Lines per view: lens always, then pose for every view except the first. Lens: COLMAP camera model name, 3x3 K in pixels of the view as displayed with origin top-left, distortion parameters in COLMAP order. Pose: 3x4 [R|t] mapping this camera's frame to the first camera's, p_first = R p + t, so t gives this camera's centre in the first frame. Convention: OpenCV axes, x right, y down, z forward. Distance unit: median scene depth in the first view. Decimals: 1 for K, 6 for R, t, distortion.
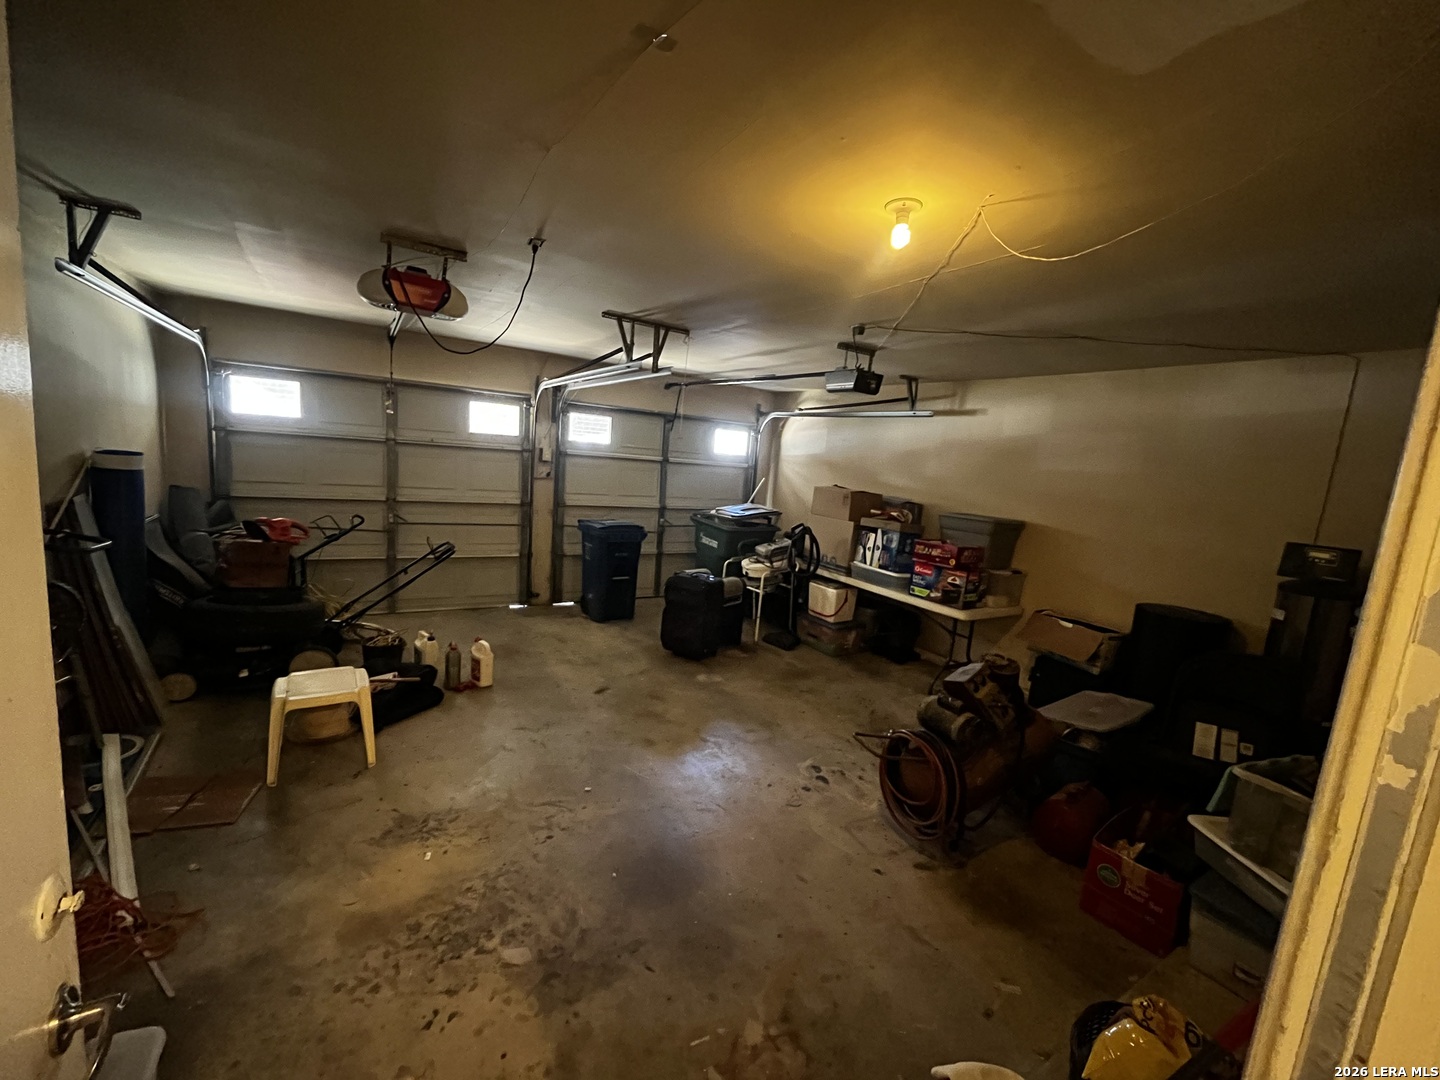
lens RADIAL K [[584.8, 0, 719.9], [0, 584.8, 541.8], [0, 0, 1]] dist [-0.004357, -0.000779]
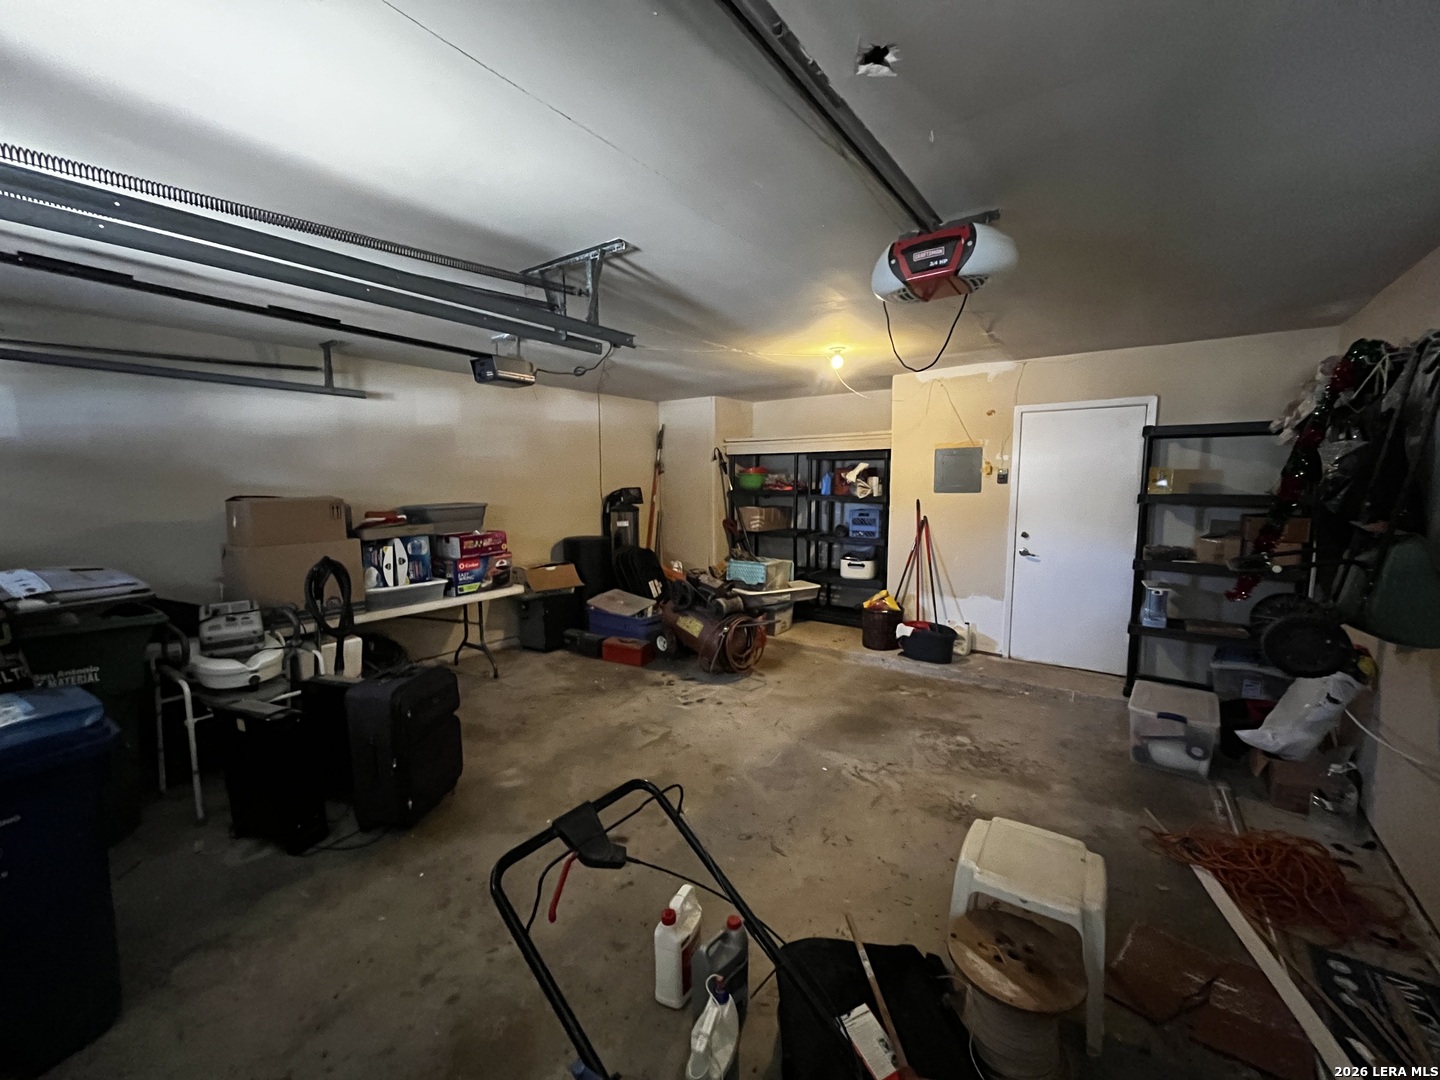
lens RADIAL K [[584.8, 0, 720.3], [0, 584.8, 539.0], [0, 0, 1]] dist [-0.004357, -0.000779]
pose [[-0.381345, -0.178275, 0.907080, -0.704005], [0.102267, 0.967070, 0.233059, -0.182217], [-0.918759, 0.181640, -0.350556, 0.972733]]
